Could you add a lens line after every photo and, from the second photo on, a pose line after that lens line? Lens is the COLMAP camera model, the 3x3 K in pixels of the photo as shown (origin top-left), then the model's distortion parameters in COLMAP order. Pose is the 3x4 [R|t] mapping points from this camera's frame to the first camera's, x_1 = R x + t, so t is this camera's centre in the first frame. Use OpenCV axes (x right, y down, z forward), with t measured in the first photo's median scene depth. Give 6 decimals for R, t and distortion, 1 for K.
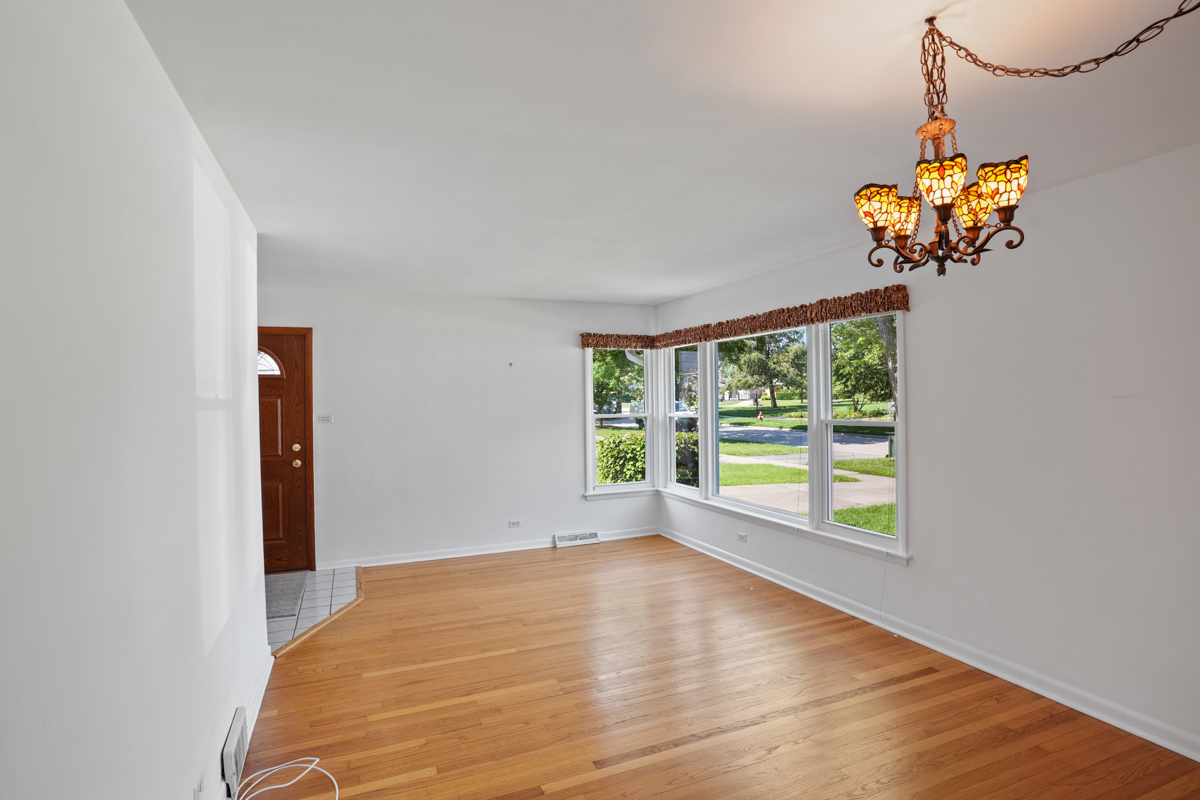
lens RADIAL K [[590.9, 0, 593.4], [0, 590.9, 396.4], [0, 0, 1]] dist [-0.054113, 0.017619]
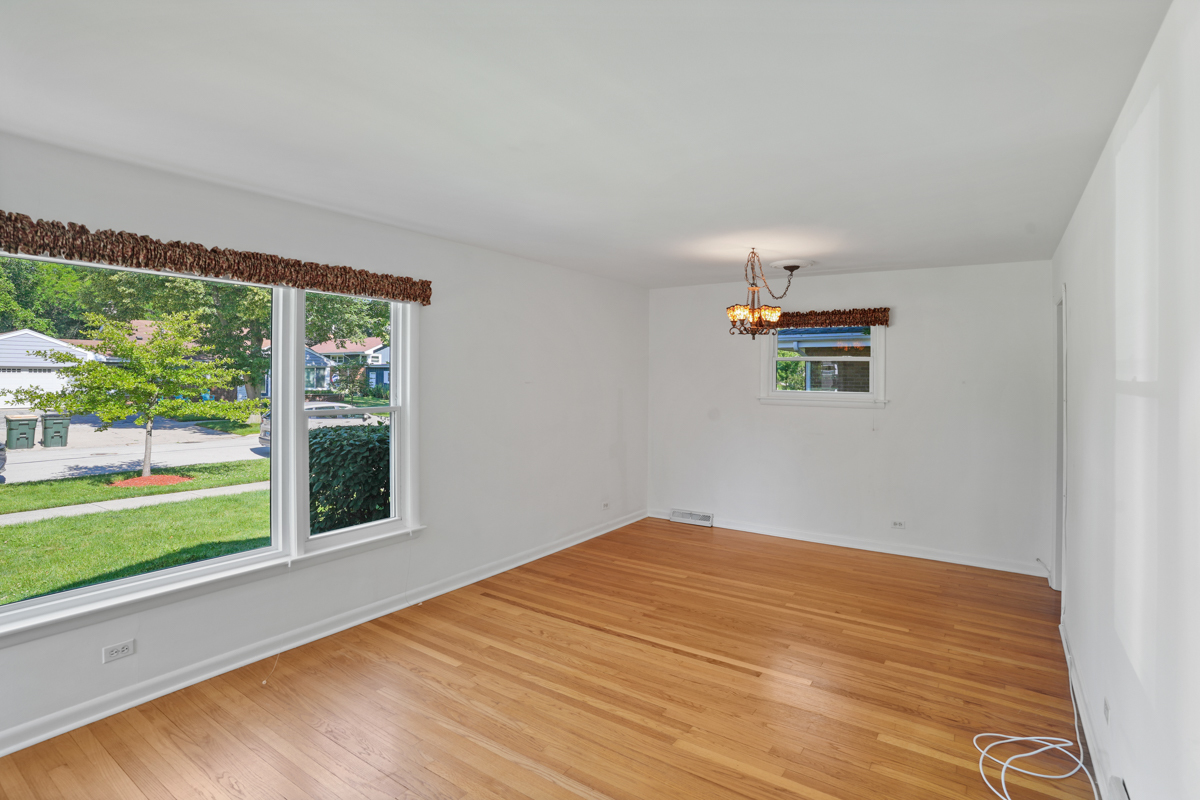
lens RADIAL K [[590.9, 0, 593.4], [0, 590.9, 396.4], [0, 0, 1]] dist [-0.054113, 0.017619]
pose [[-0.537101, -0.012840, 0.843420, -0.669257], [0.002009, 0.999862, 0.016501, 0.008214], [-0.843515, 0.010558, -0.537001, 1.535521]]
